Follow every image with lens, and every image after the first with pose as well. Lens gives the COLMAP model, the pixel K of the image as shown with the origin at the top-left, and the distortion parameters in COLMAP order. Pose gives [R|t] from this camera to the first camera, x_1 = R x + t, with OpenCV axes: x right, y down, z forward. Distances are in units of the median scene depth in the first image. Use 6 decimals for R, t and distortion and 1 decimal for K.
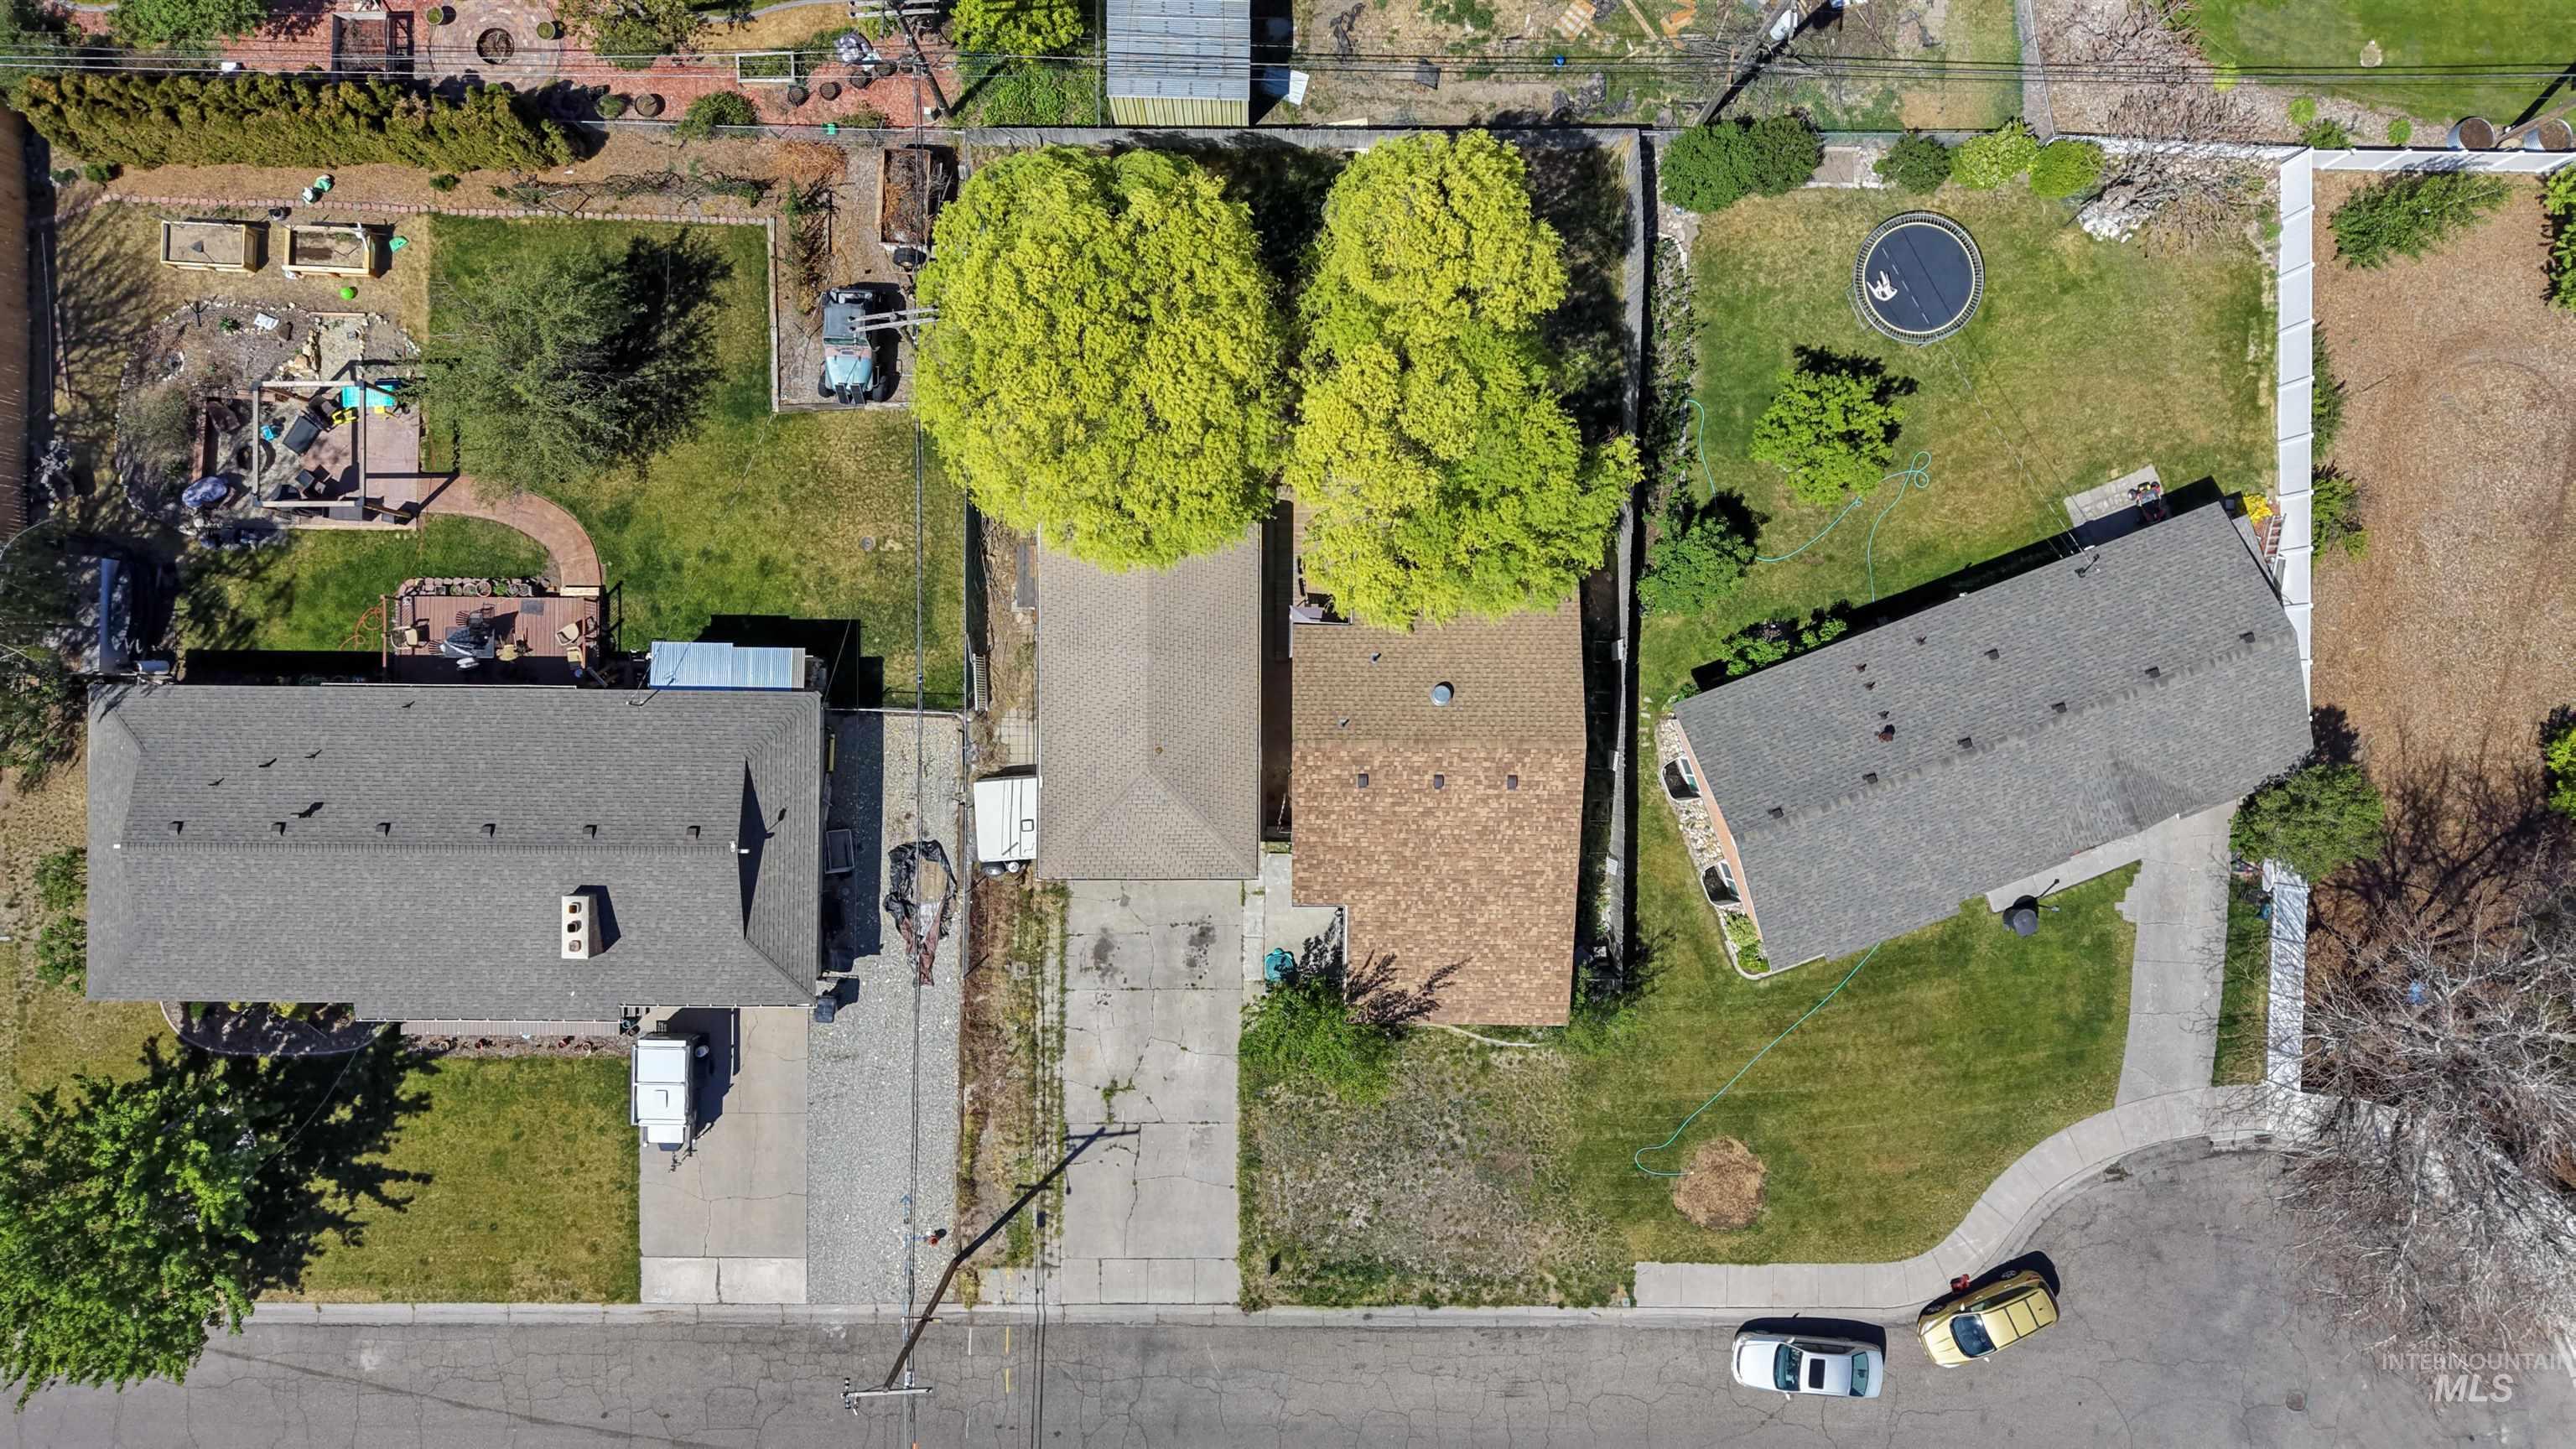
lens RADIAL K [[1745.4, 0, 1288.0], [0, 1745.4, 724.5], [0, 0, 1]] dist [0.053469, -0.063989]
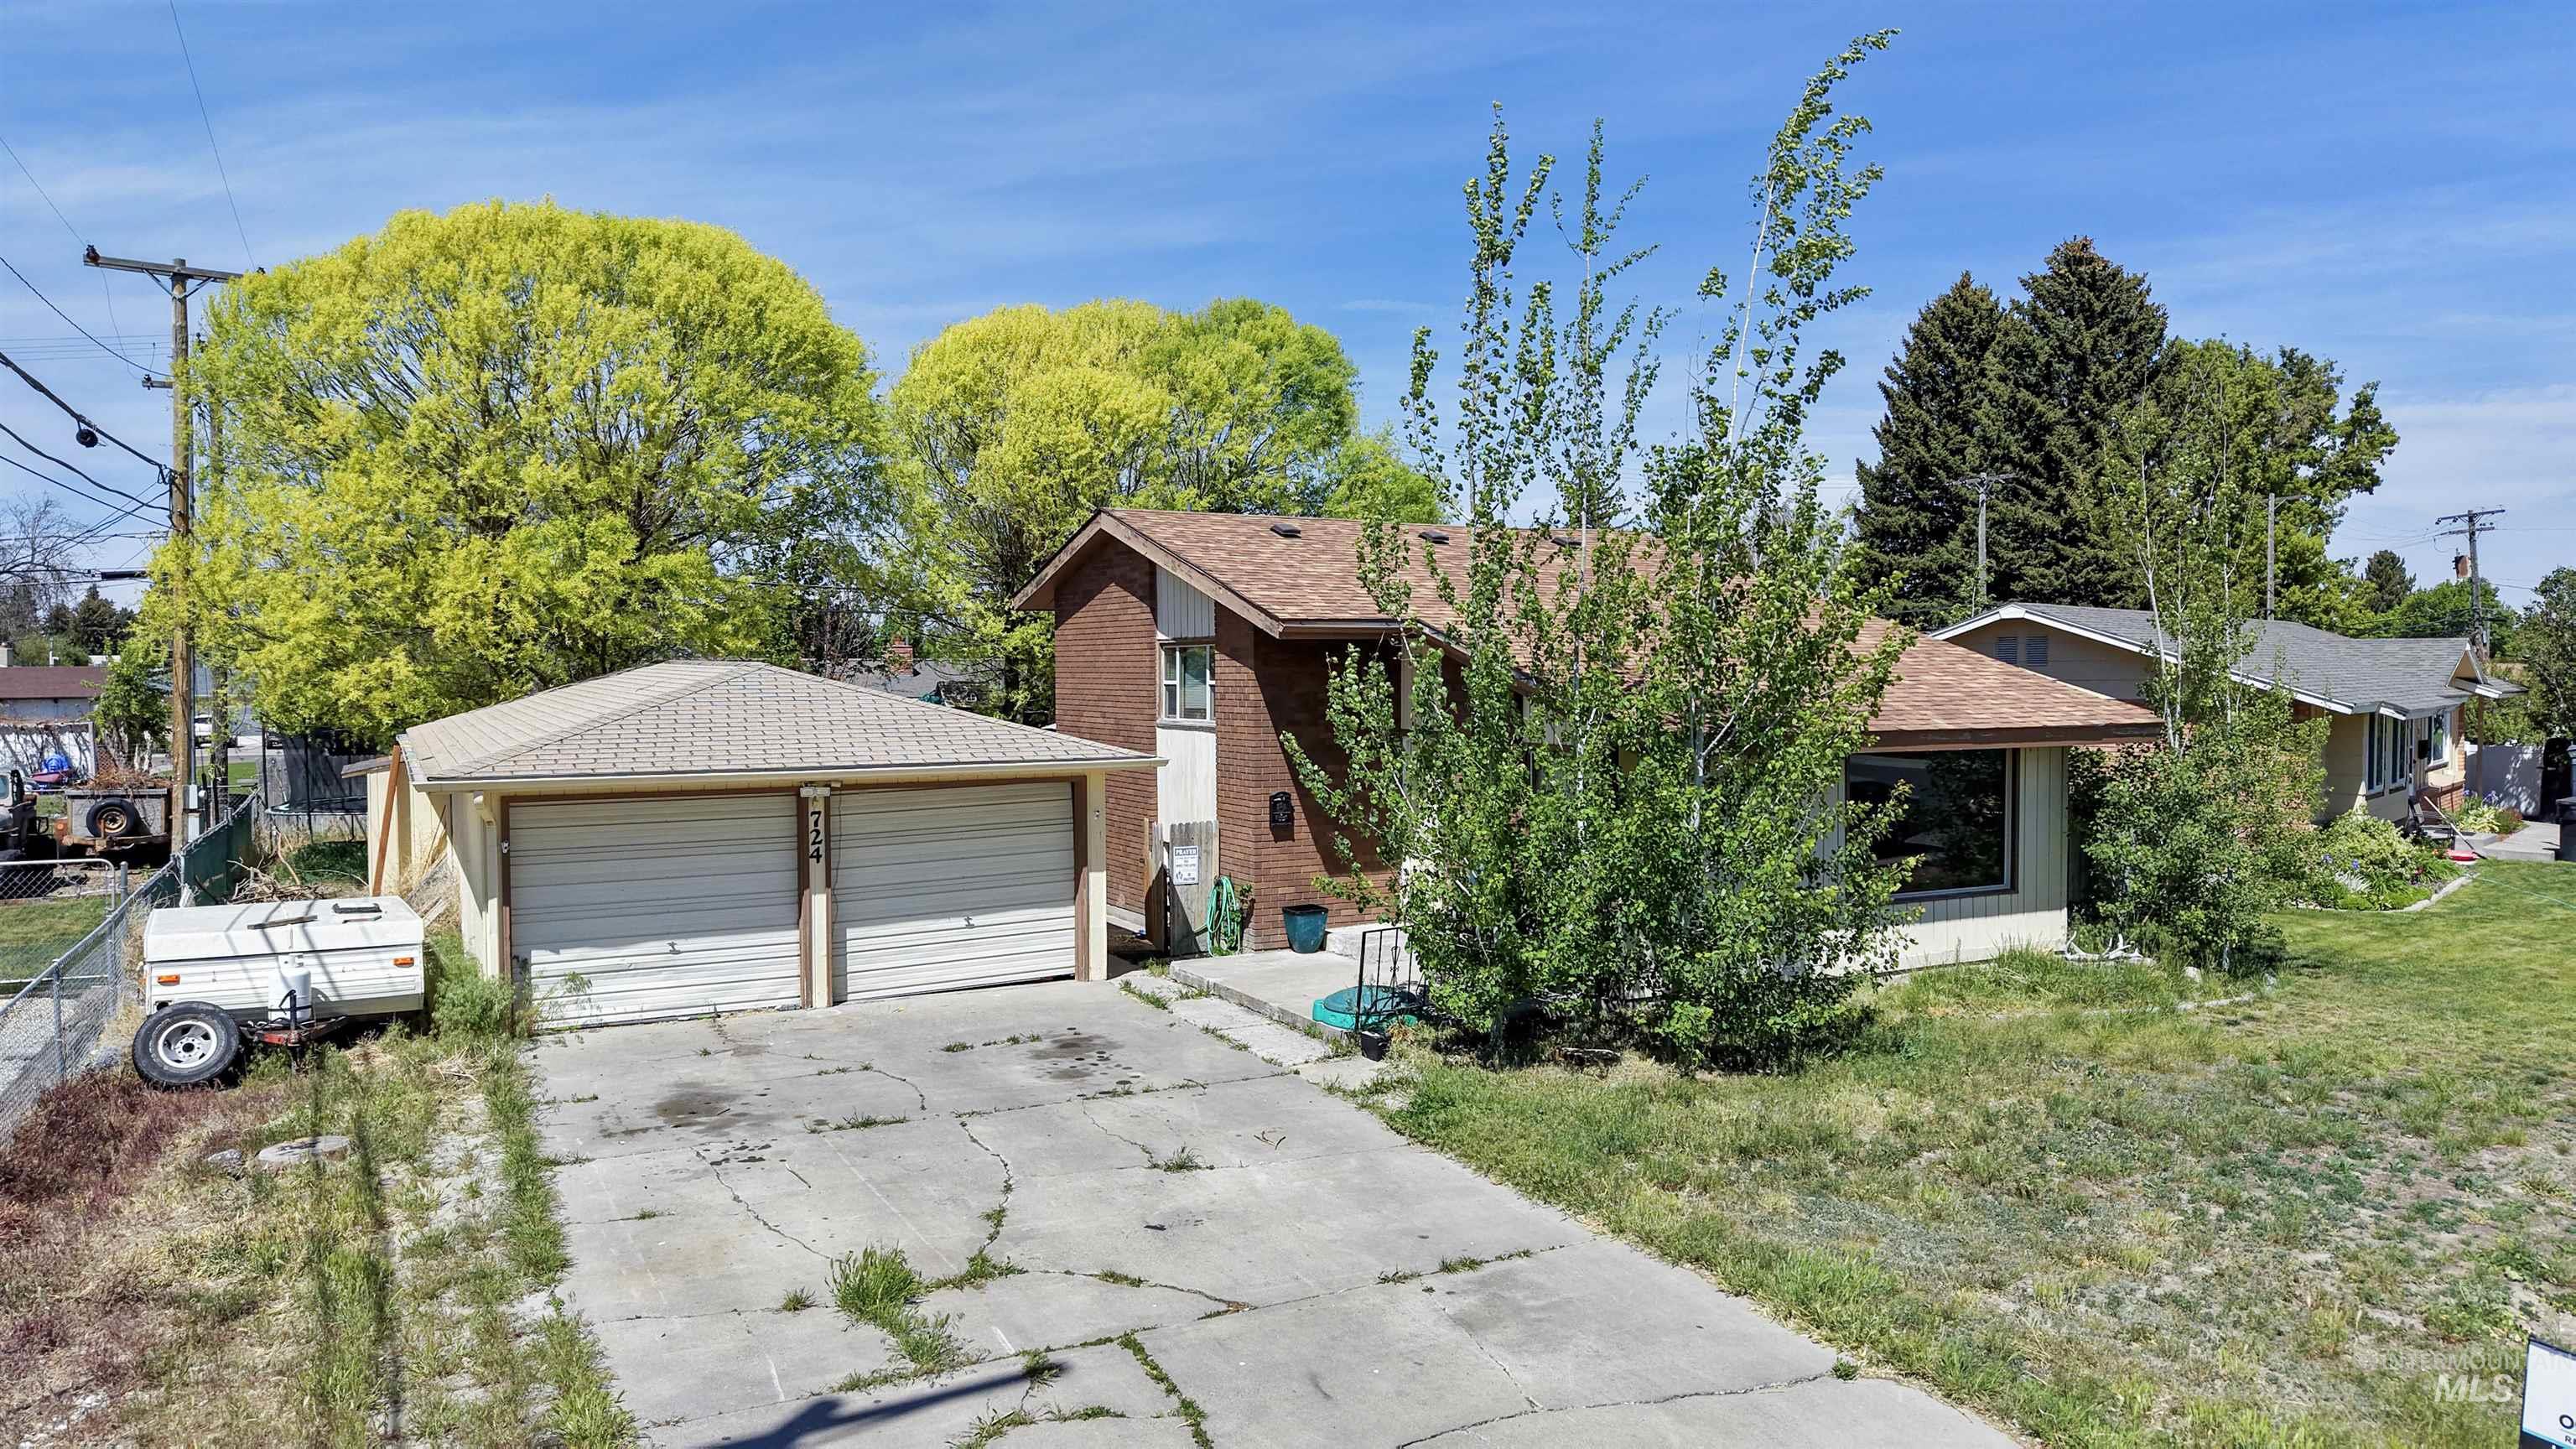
lens RADIAL K [[1745.4, 0, 1288.0], [0, 1745.4, 724.5], [0, 0, 1]] dist [0.053469, -0.063989]
pose [[0.886926, -0.041399, 0.460052, -0.141908], [0.461007, 0.017077, -0.887232, 0.374967], [0.028874, 0.998997, 0.034232, 0.940347]]
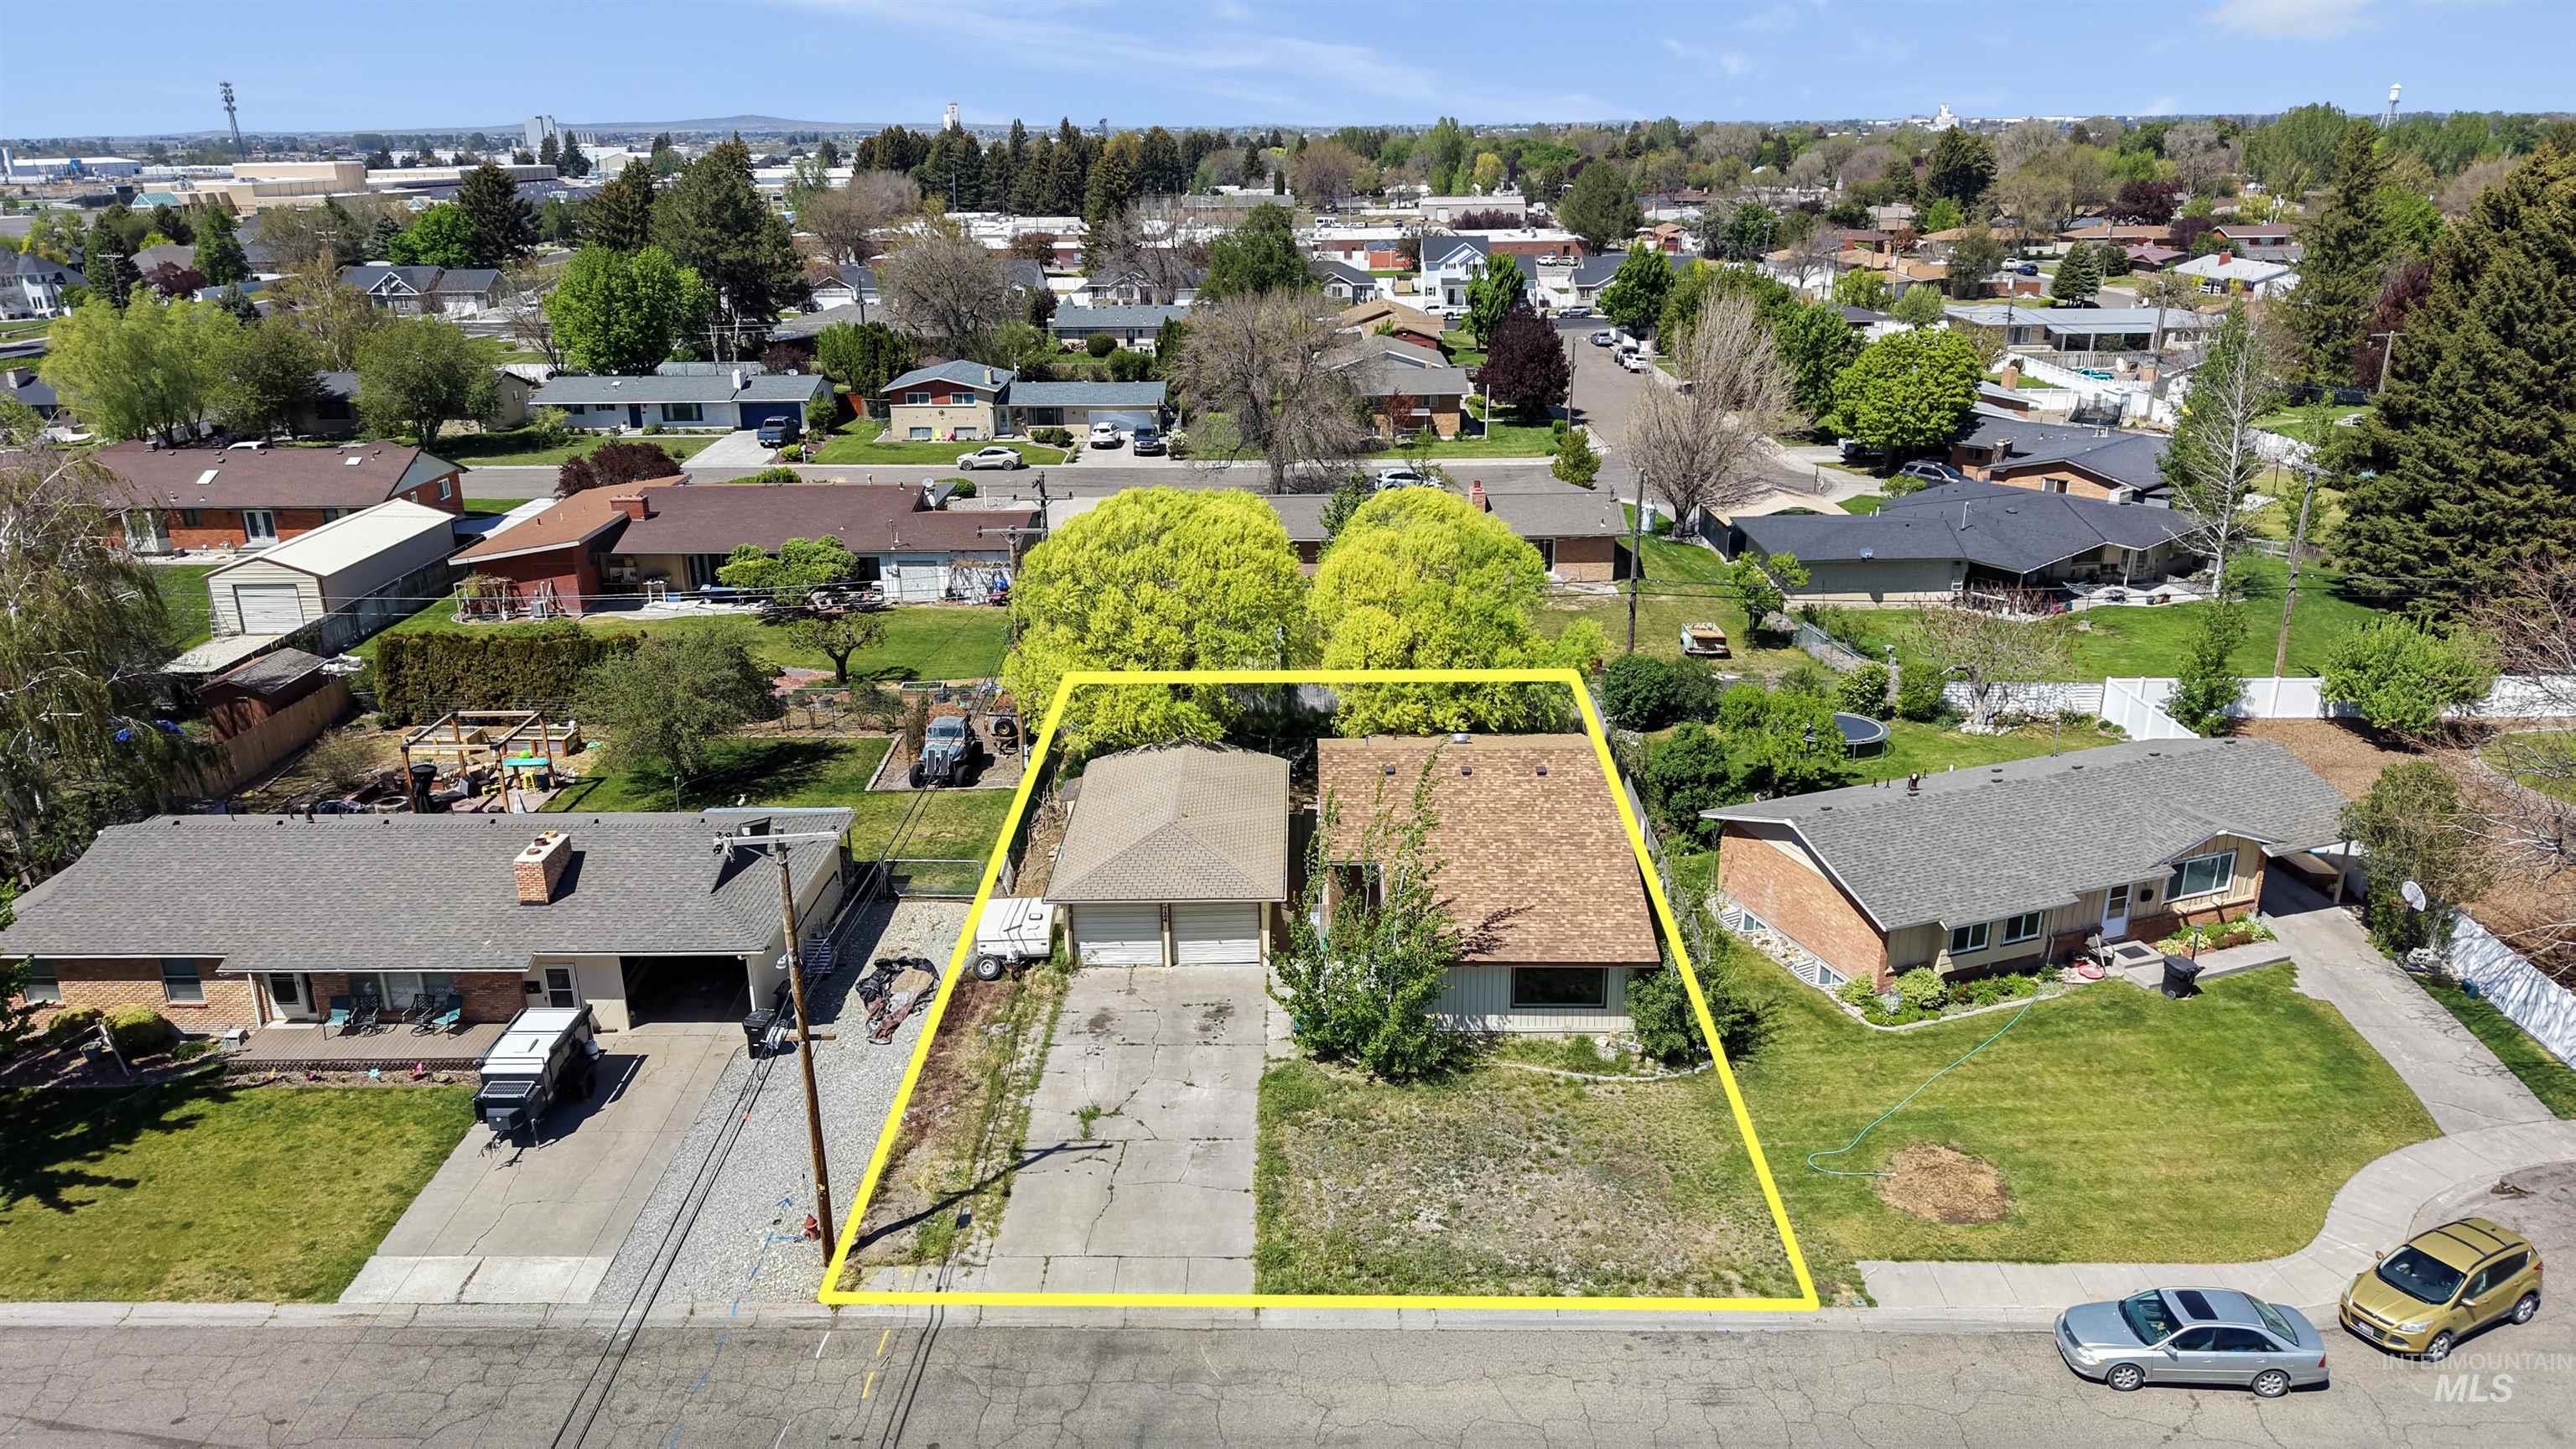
lens RADIAL K [[1745.4, 0, 1288.0], [0, 1745.4, 724.5], [0, 0, 1]] dist [0.053469, -0.063989]
pose [[0.999695, -0.022586, -0.009962, -0.004142], [-0.002282, 0.317274, -0.948331, 0.877576], [0.024580, 0.948065, 0.317126, 0.598761]]
